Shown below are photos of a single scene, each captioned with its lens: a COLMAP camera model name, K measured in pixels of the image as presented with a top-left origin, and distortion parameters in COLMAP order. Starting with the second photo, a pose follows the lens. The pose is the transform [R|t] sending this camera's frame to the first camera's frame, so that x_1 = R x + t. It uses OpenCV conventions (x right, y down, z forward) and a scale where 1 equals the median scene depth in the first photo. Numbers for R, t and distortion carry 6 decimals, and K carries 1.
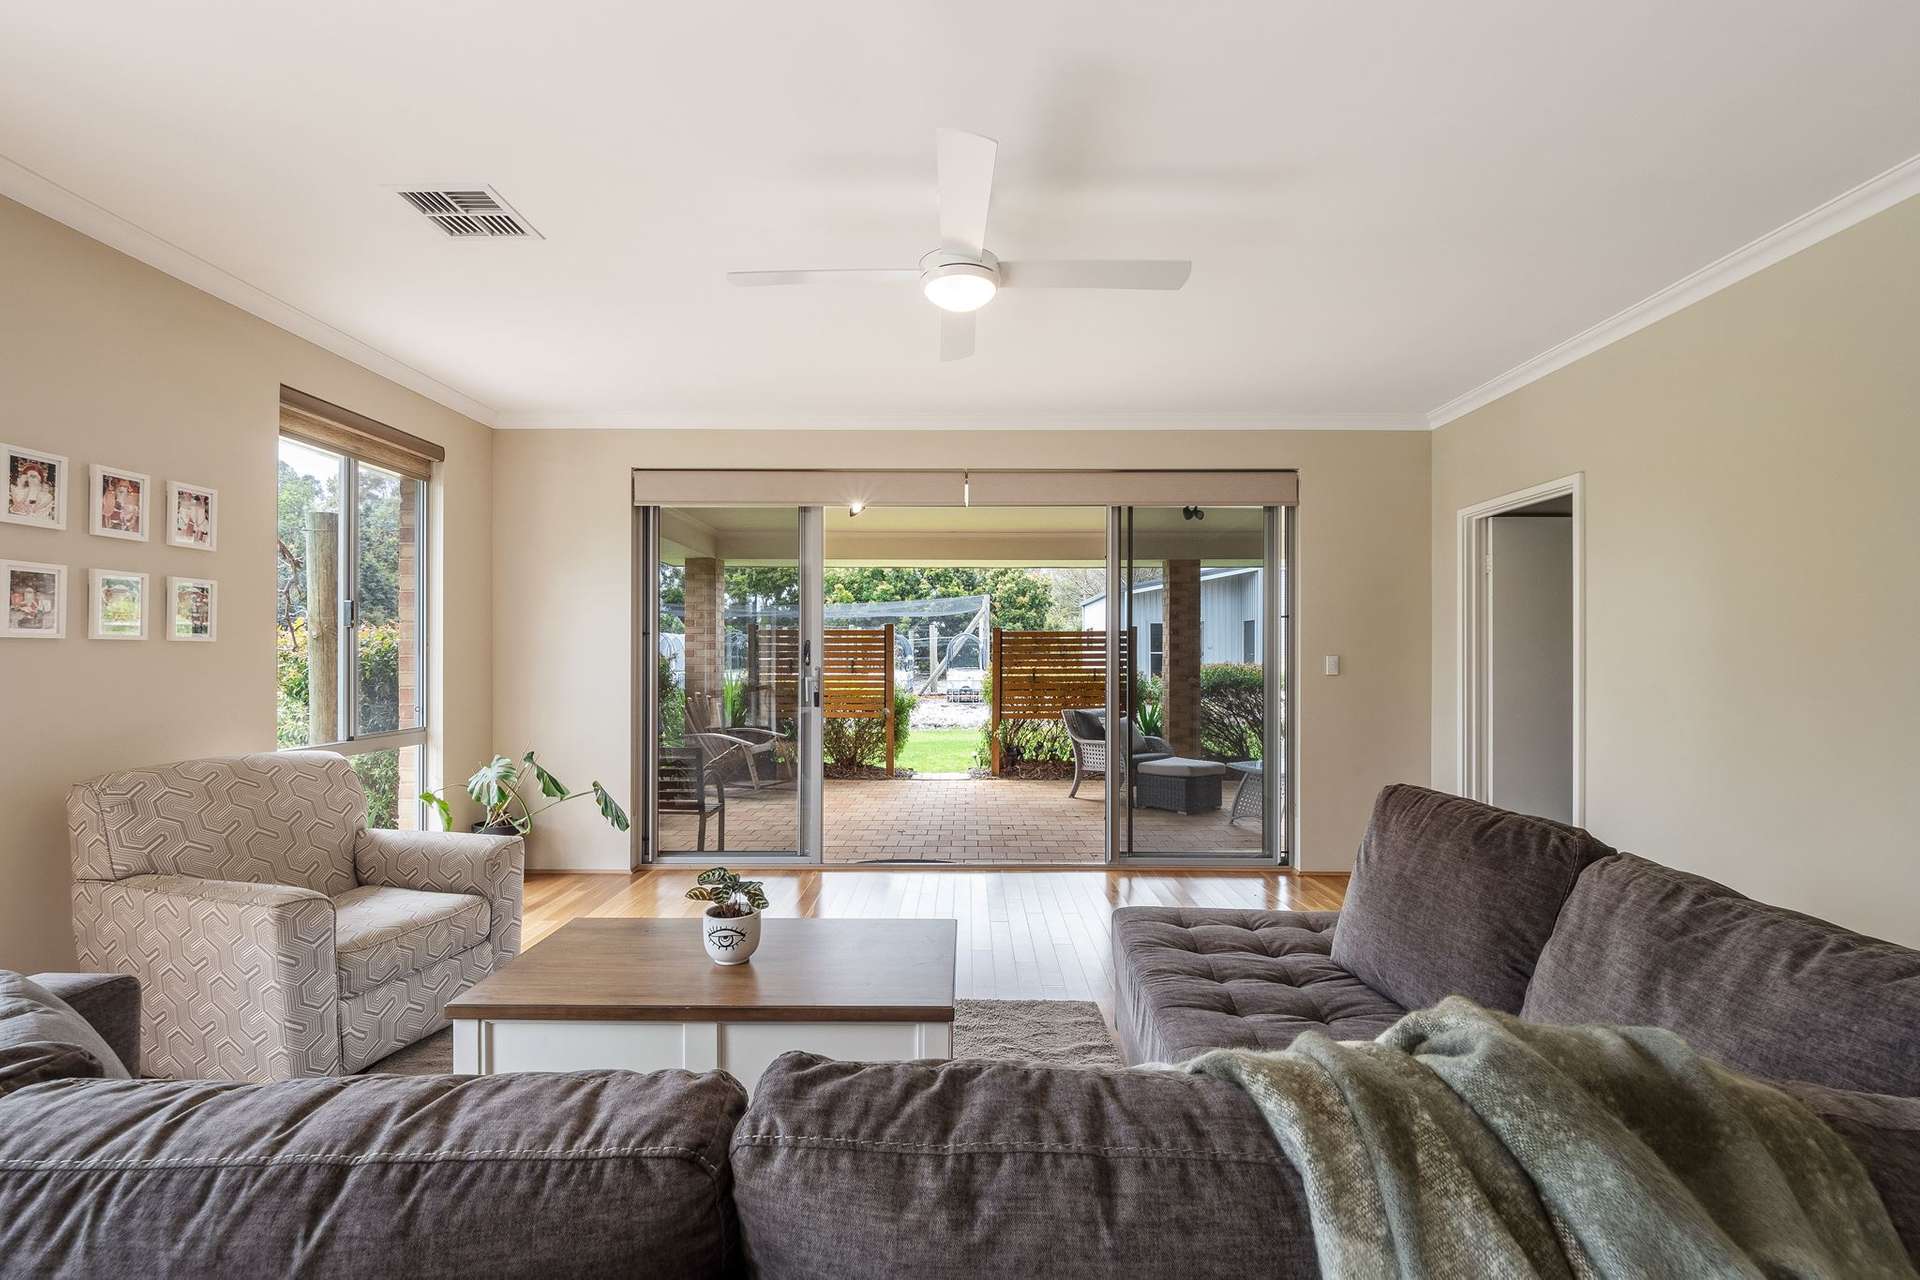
lens RADIAL K [[832.7, 0, 960.2], [0, 832.7, 663.8], [0, 0, 1]] dist [-0.000551, -0.000263]
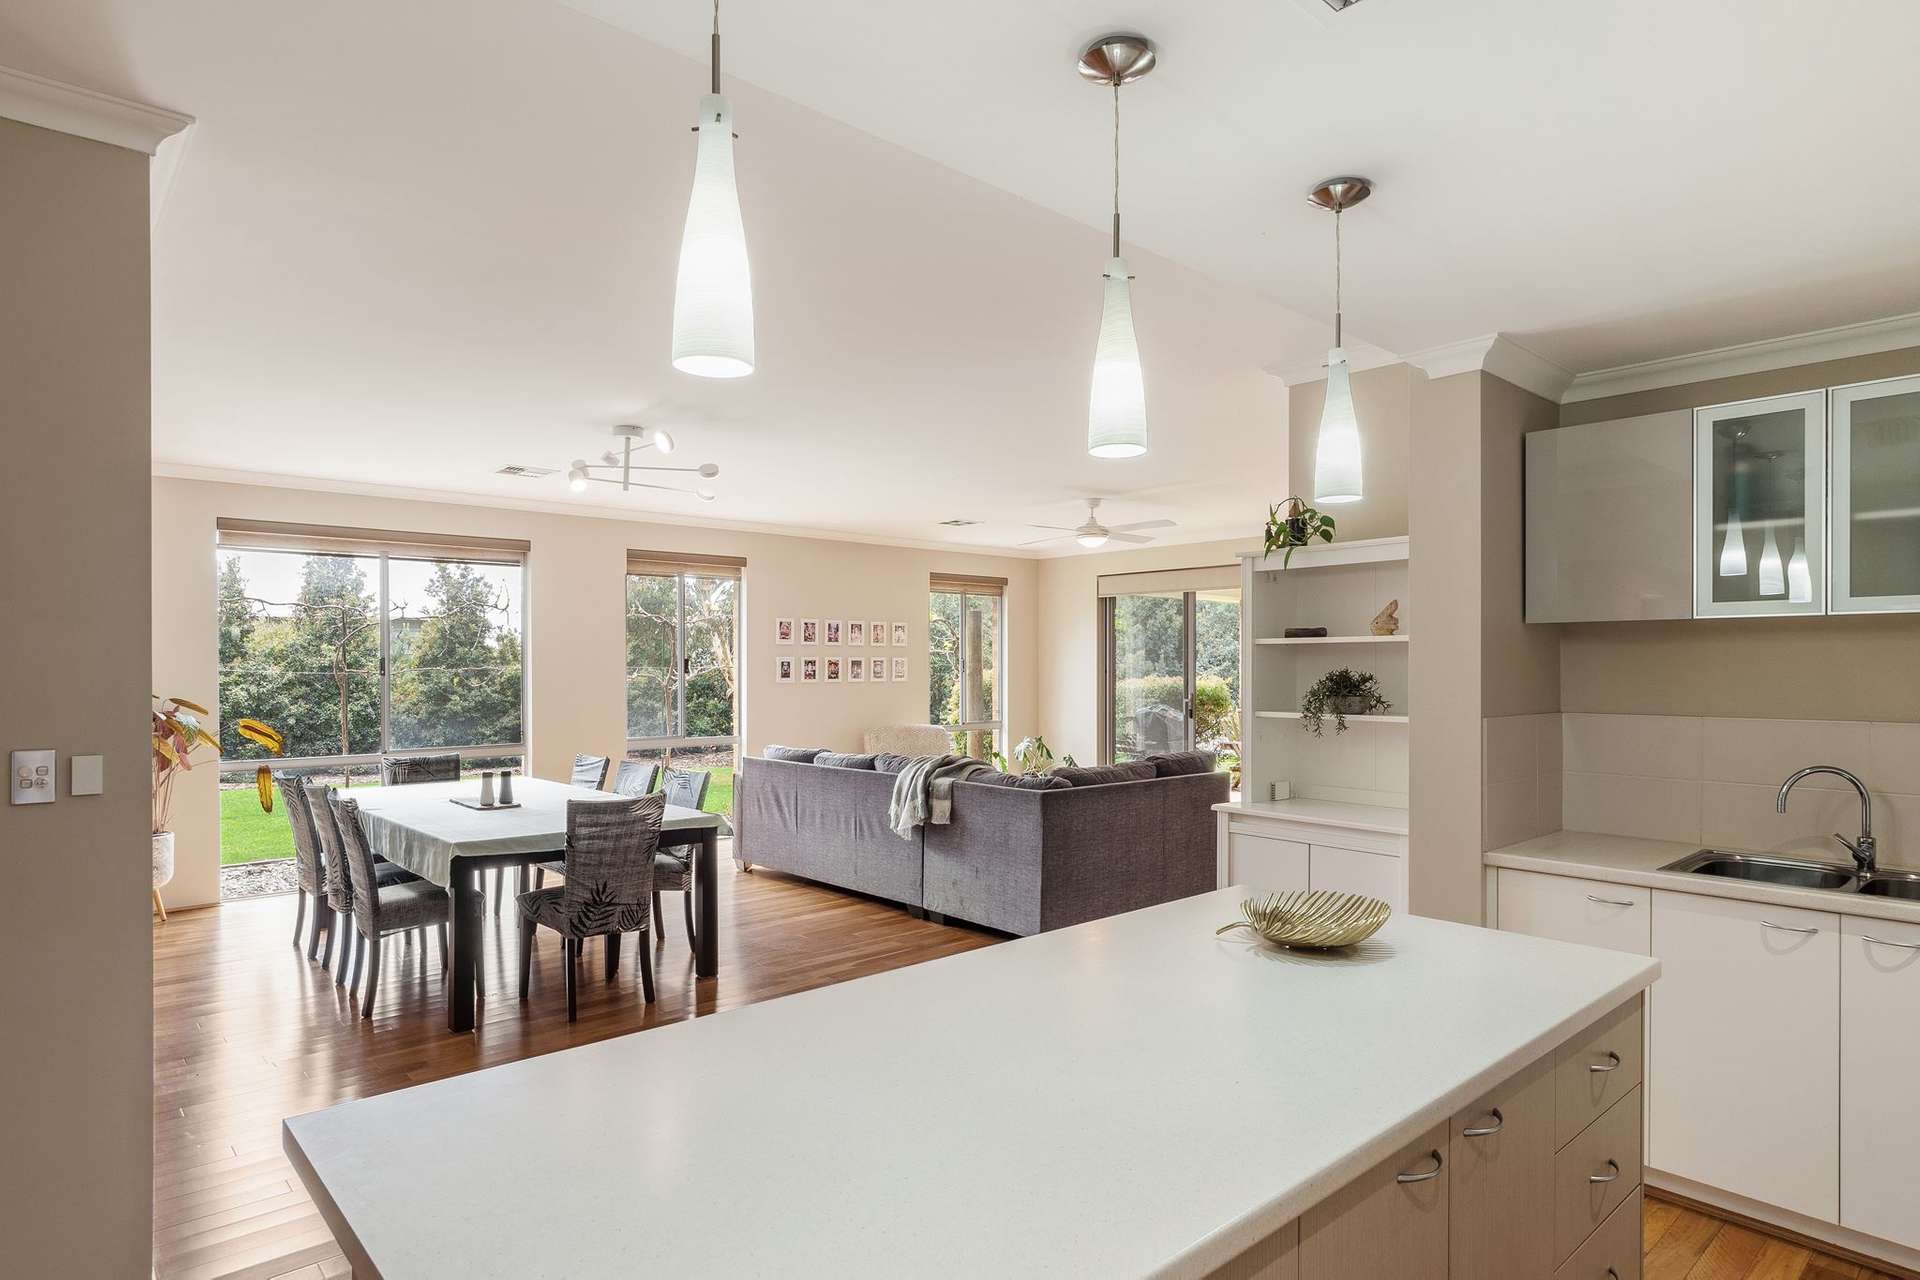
lens RADIAL K [[1065.3, 0, 955.0], [0, 1065.3, 674.8], [0, 0, 1]] dist [-0.000281, -0.000065]
pose [[0.677339, 0.001823, -0.735669, 1.147830], [-0.003680, 0.999993, -0.000910, -0.030129], [0.735662, 0.003323, 0.677341, -0.792343]]
